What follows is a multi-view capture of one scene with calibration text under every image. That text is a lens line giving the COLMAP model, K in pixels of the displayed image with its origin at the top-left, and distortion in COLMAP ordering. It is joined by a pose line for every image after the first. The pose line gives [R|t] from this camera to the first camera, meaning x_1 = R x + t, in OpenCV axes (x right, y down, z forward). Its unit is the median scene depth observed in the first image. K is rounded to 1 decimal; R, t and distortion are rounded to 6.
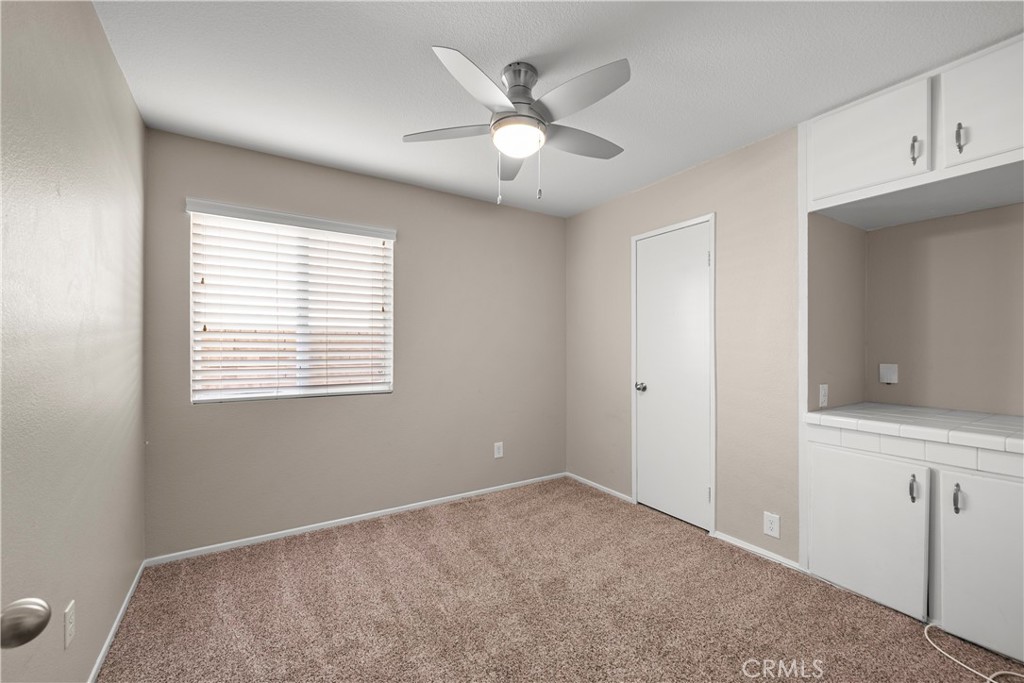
lens RADIAL K [[410.9, 0, 508.0], [0, 410.9, 345.2], [0, 0, 1]] dist [0.007981, -0.000104]
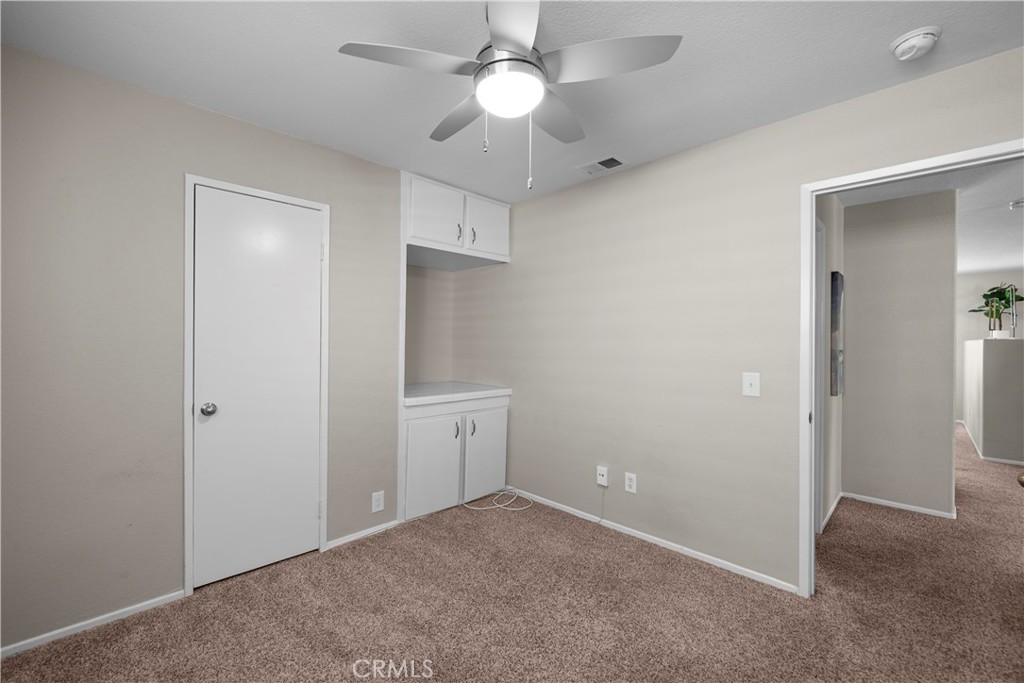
lens RADIAL K [[419.3, 0, 512.0], [0, 419.3, 341.5], [0, 0, 1]] dist [0.000213, -0.000137]
pose [[-0.208429, -0.003630, 0.978031, -0.628714], [-0.008740, 0.999960, 0.001849, -0.020150], [-0.977998, -0.008162, -0.208453, 0.948260]]
